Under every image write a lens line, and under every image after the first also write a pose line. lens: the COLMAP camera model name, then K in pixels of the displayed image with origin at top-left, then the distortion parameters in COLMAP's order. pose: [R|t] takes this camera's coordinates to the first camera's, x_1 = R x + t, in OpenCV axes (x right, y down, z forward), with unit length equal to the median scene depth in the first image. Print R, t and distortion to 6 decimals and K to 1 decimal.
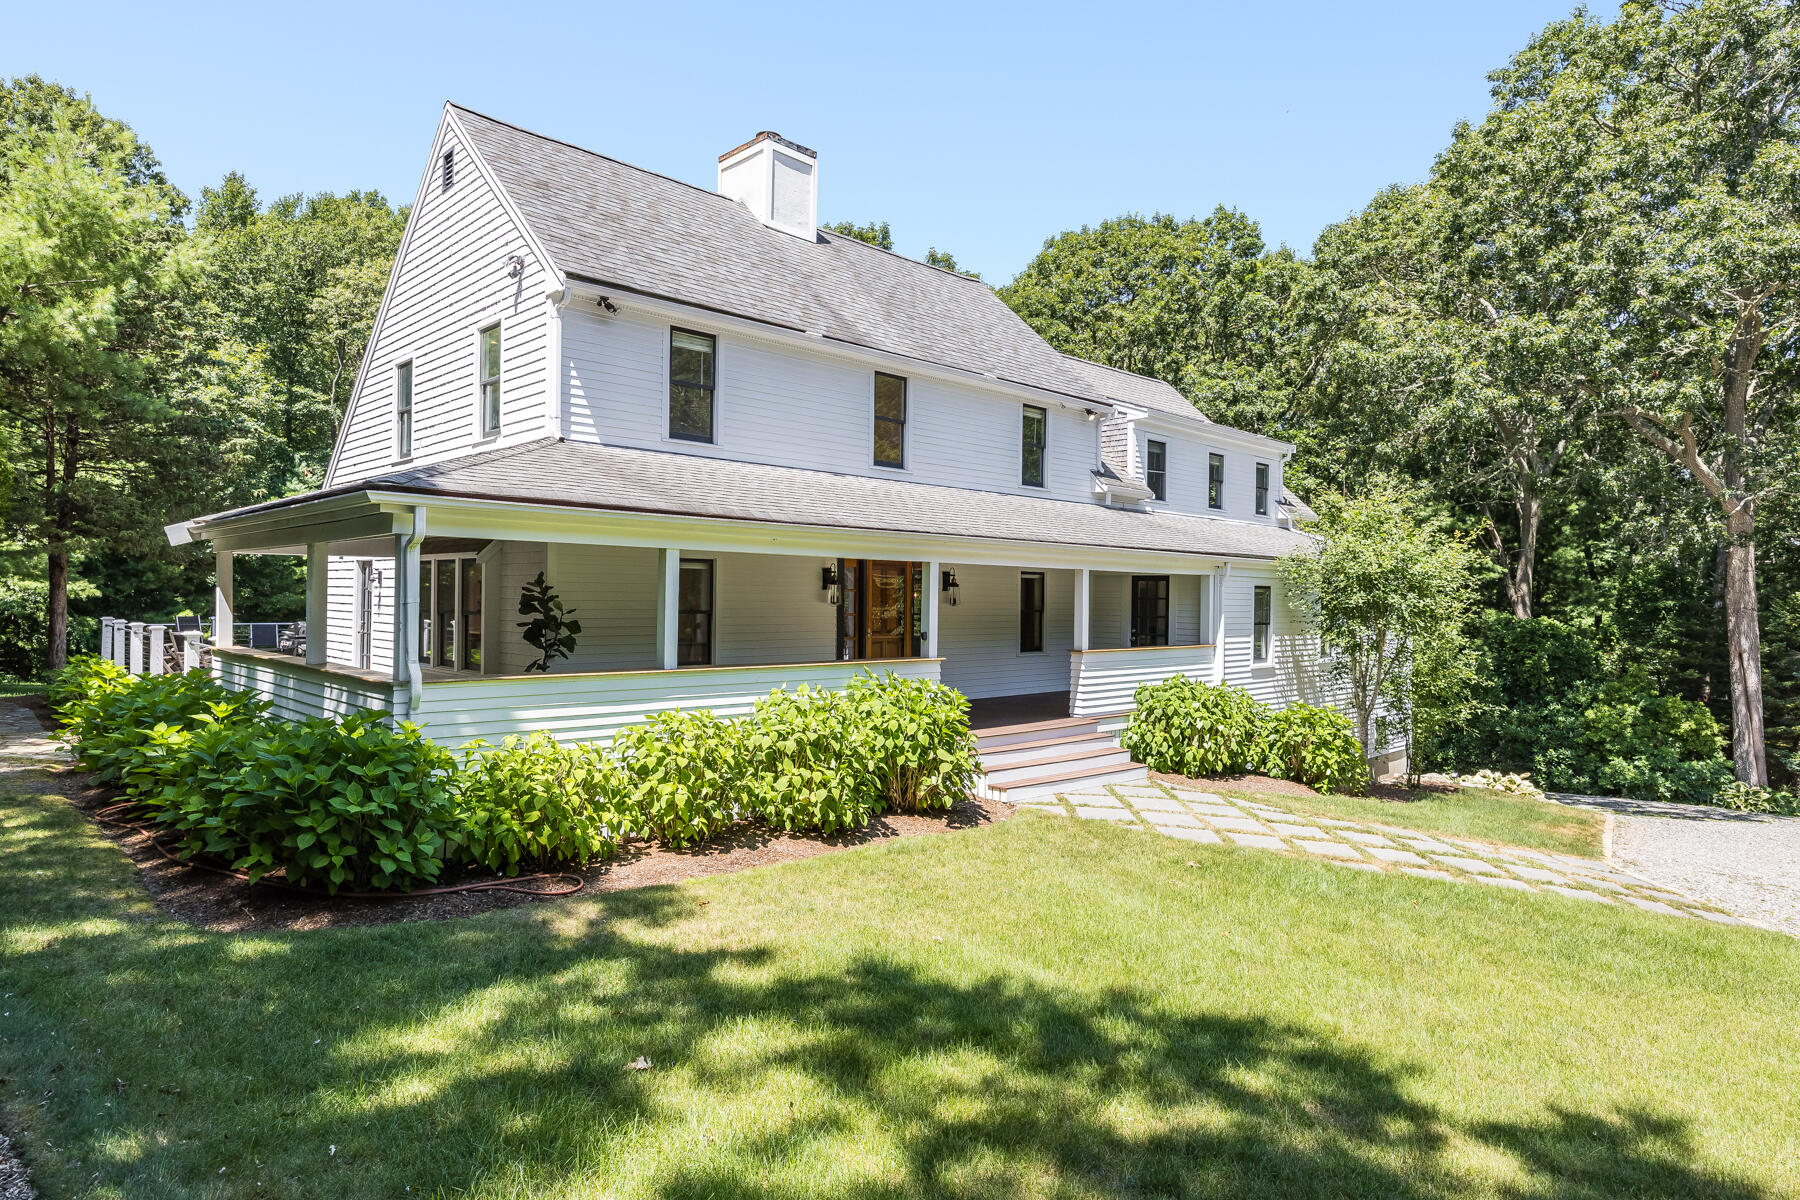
lens RADIAL K [[1051.5, 0, 900.2], [0, 1051.5, 596.7], [0, 0, 1]] dist [-0.003146, 0.000020]
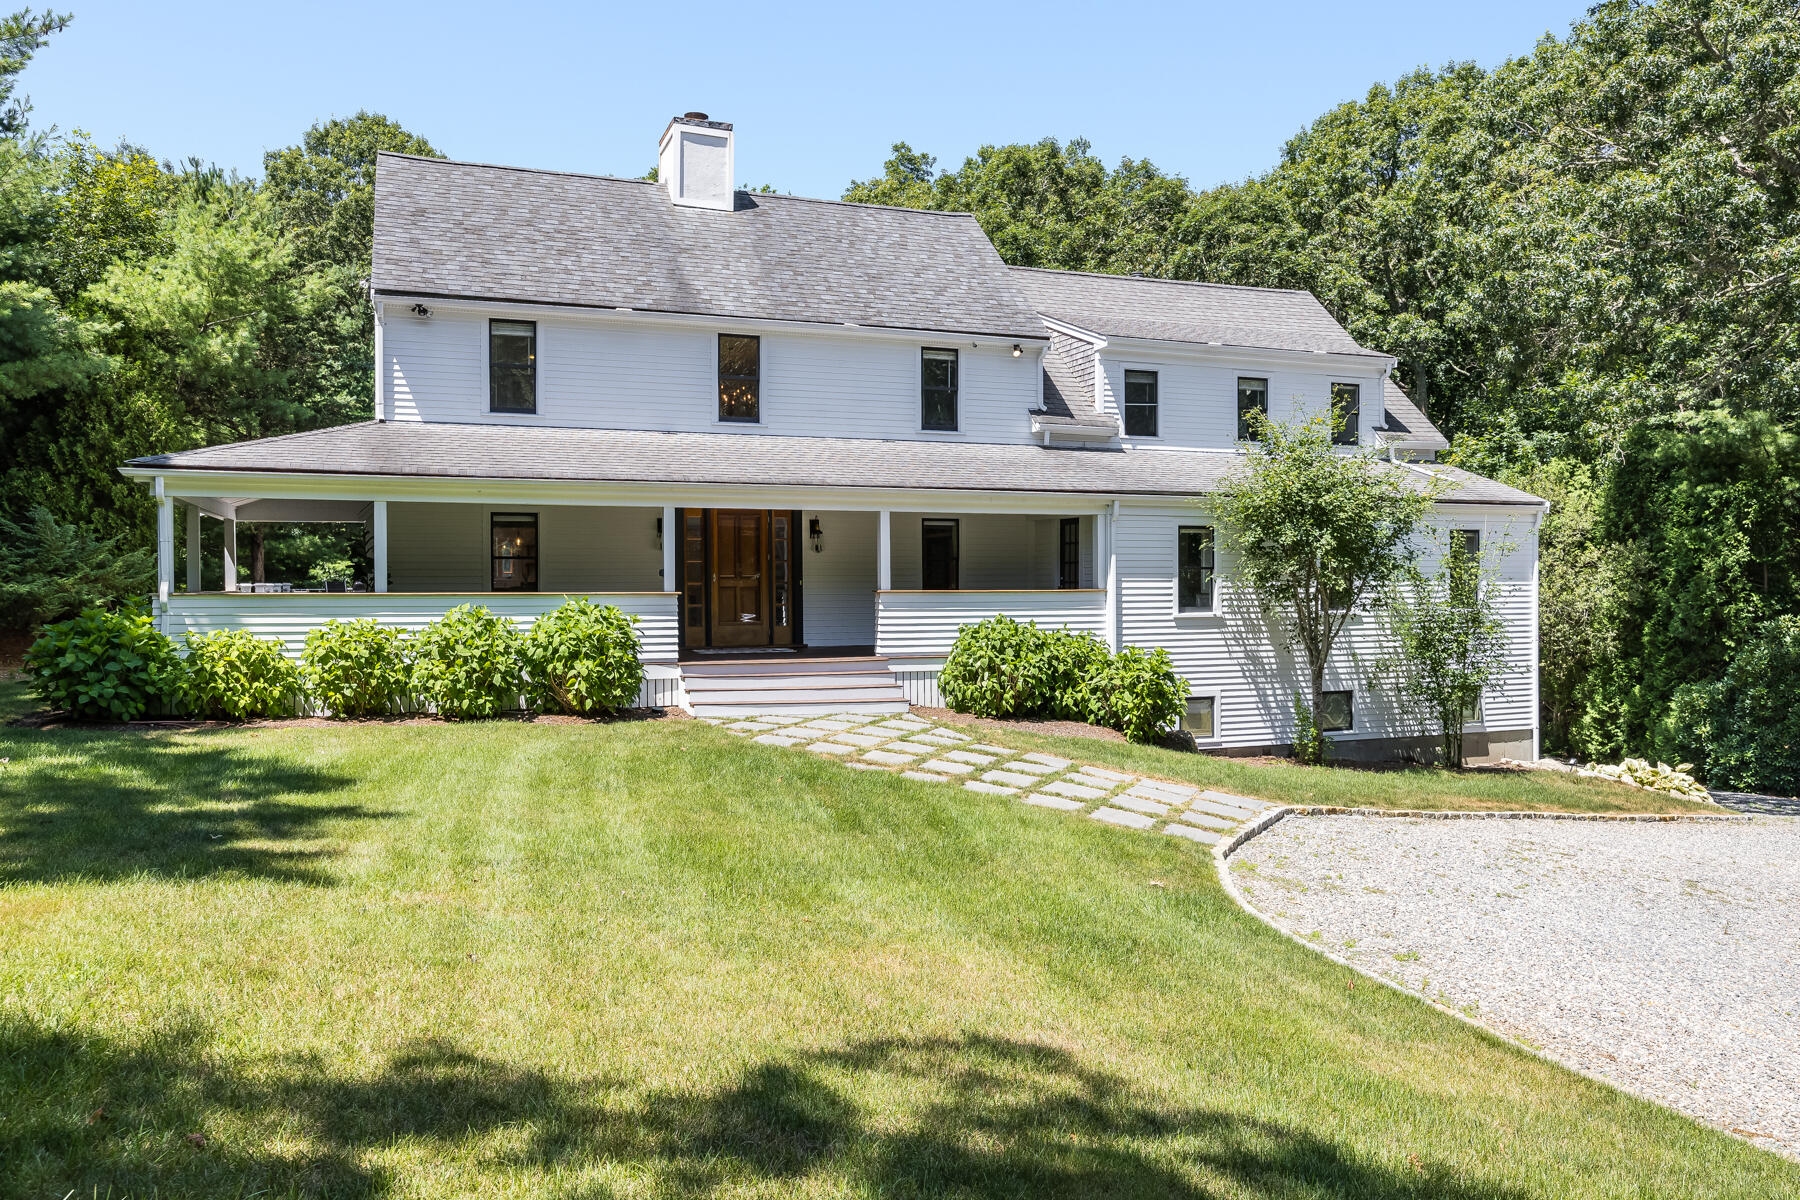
lens RADIAL K [[1298.1, 0, 901.3], [0, 1298.1, 600.5], [0, 0, 1]] dist [-0.010205, -0.000007]
pose [[0.911689, -0.004996, -0.410850, 0.672923], [0.012161, 0.999816, 0.014829, 0.040152], [0.410700, -0.018516, 0.911583, -0.136984]]
